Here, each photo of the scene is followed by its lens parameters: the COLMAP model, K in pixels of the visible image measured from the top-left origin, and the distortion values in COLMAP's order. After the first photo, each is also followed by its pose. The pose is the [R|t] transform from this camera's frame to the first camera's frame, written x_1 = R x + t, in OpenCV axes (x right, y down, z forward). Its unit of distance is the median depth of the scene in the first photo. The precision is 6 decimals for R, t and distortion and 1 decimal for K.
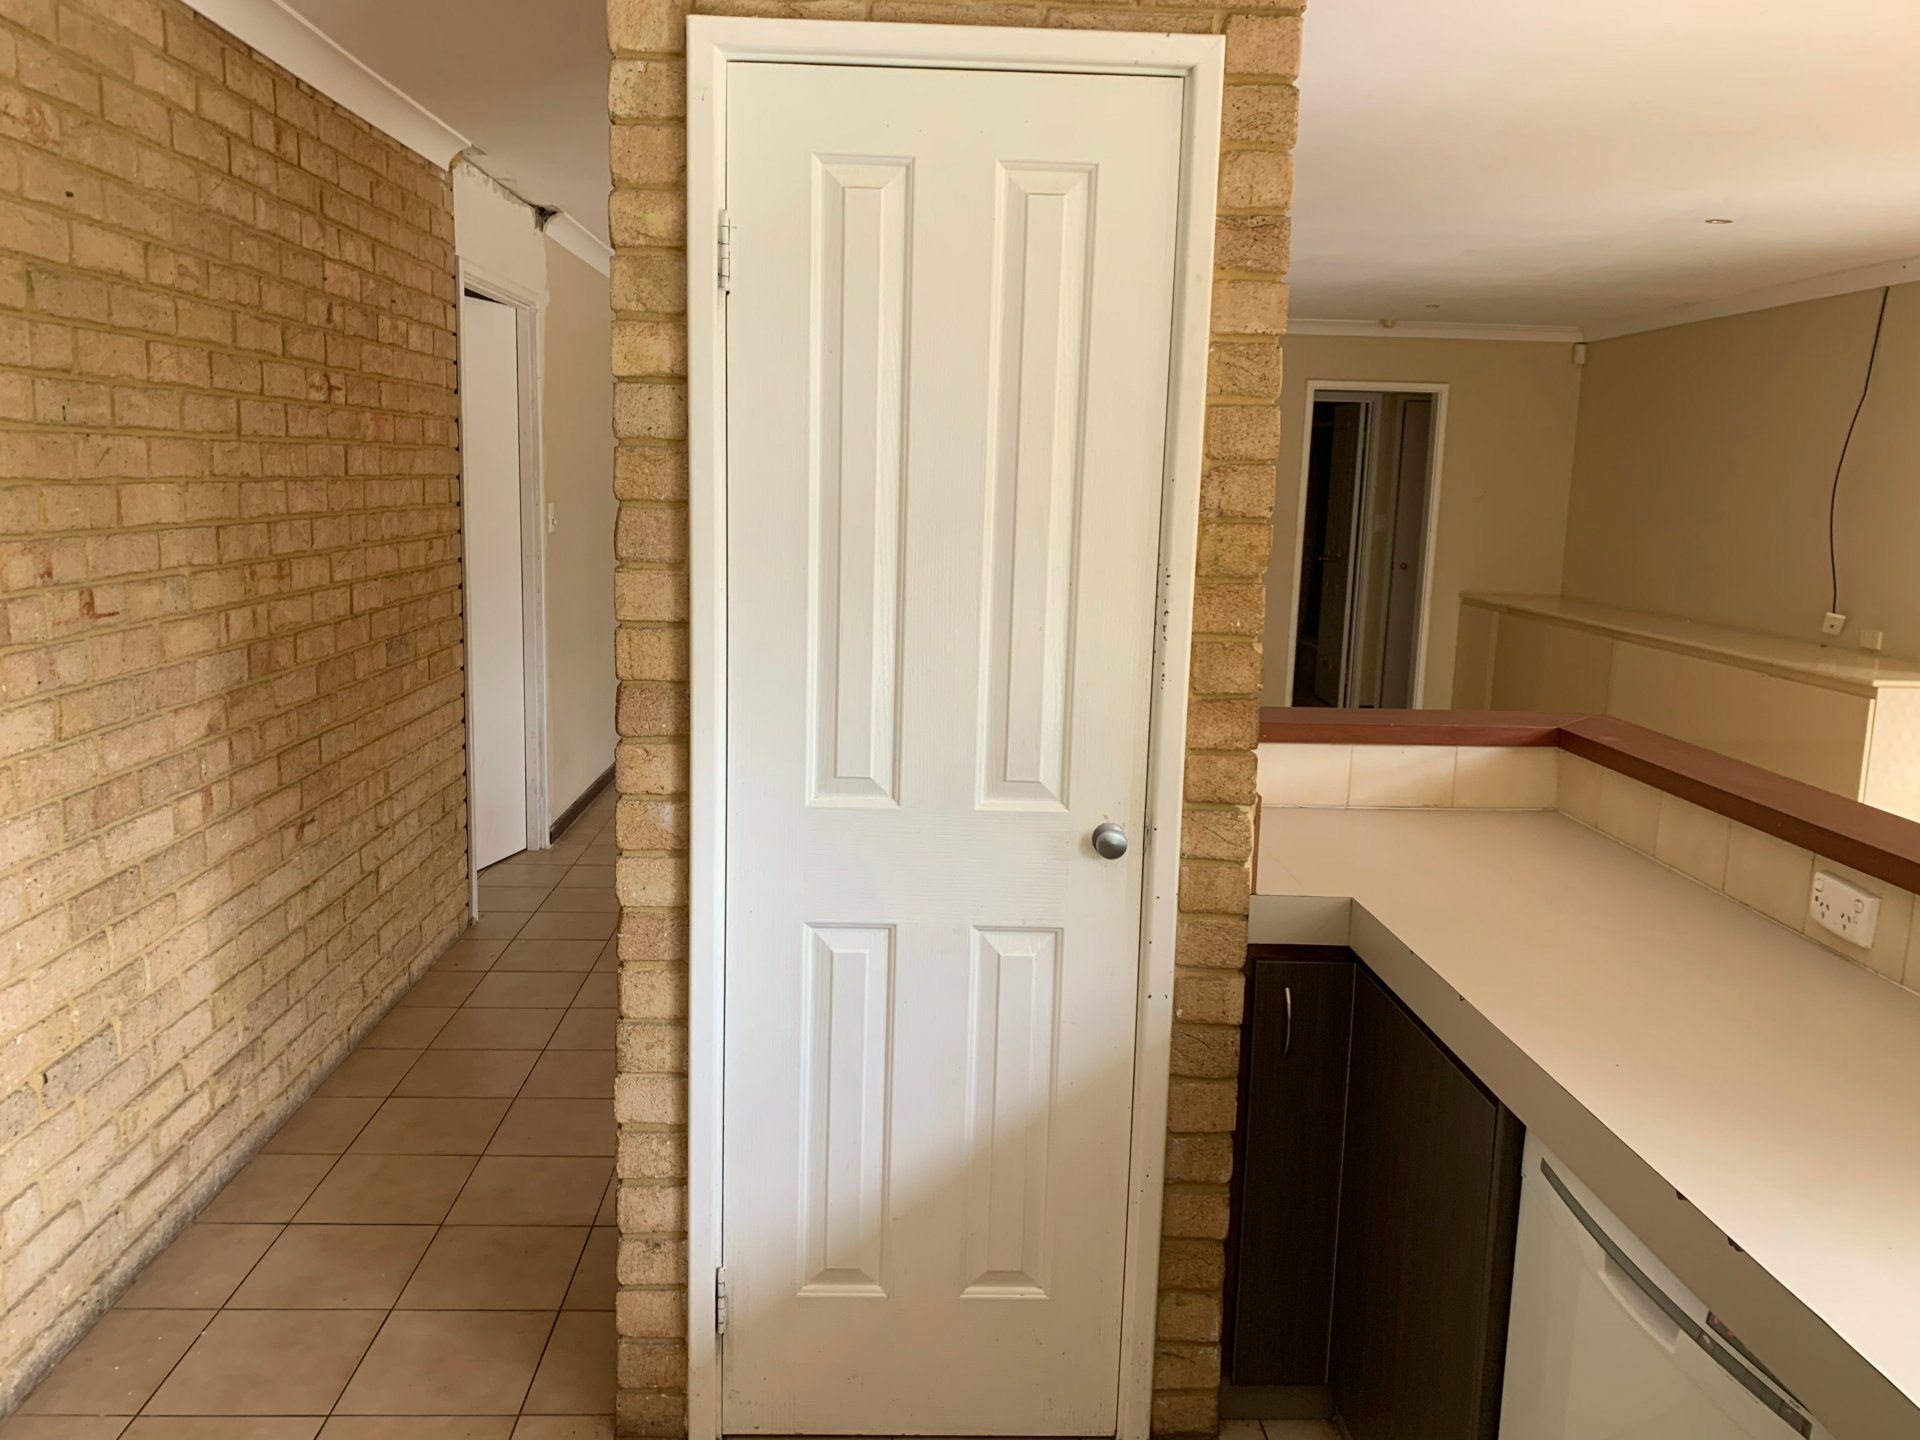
lens RADIAL K [[1475.8, 0, 919.9], [0, 1475.8, 709.5], [0, 0, 1]] dist [0.086625, -0.127400]
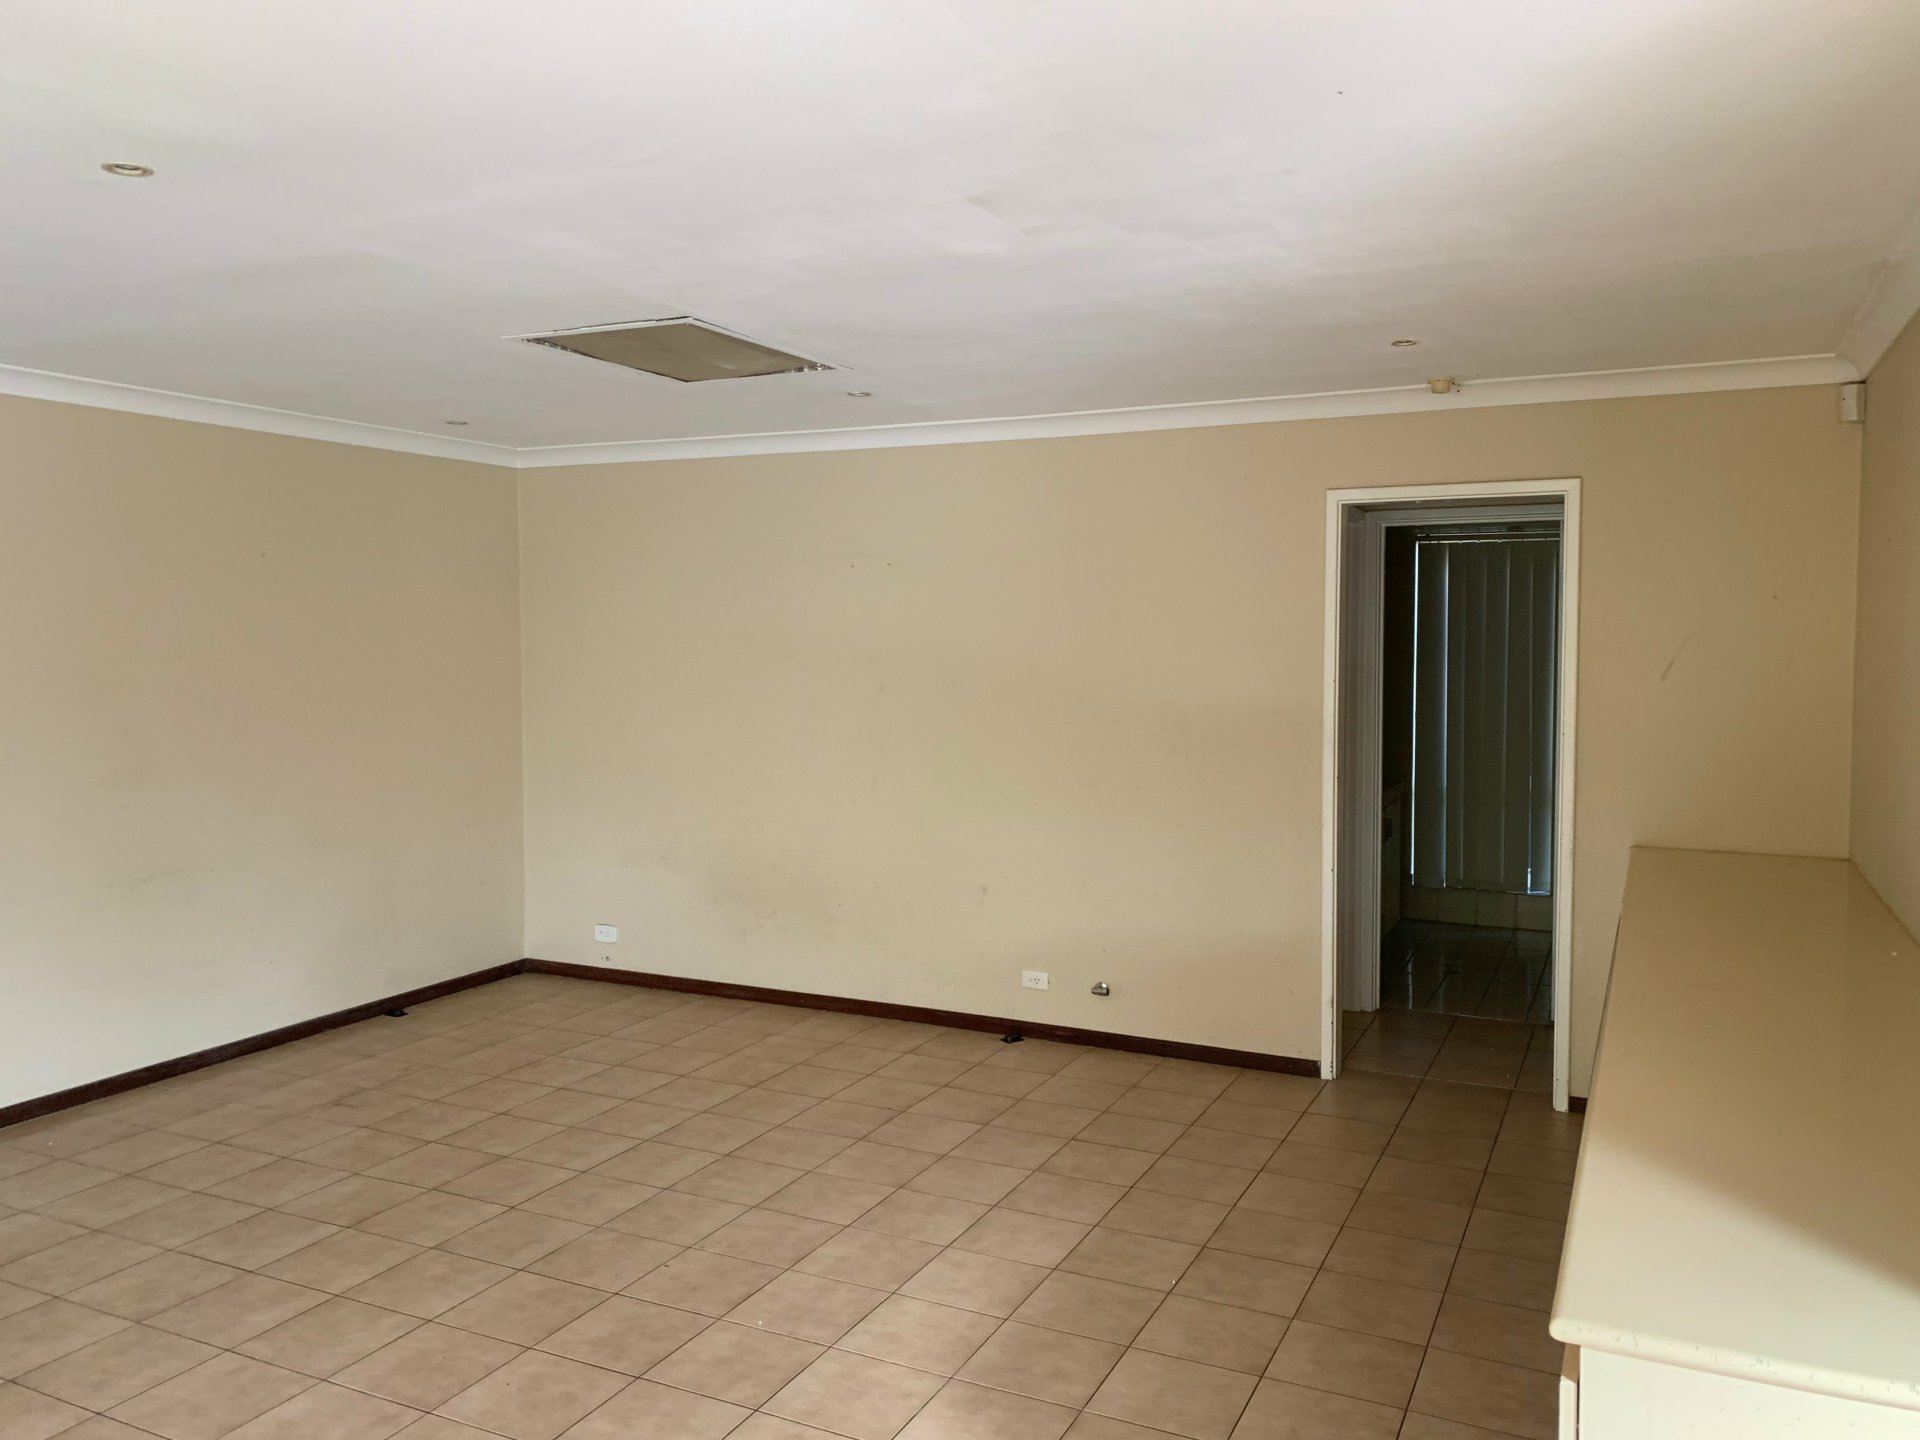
lens RADIAL K [[1475.8, 0, 919.9], [0, 1475.8, 709.5], [0, 0, 1]] dist [0.086625, -0.127400]
pose [[0.877980, -0.003570, -0.478683, 0.410233], [-0.048359, 0.994195, -0.096113, -0.065579], [0.476248, 0.107534, 0.872711, 0.404270]]
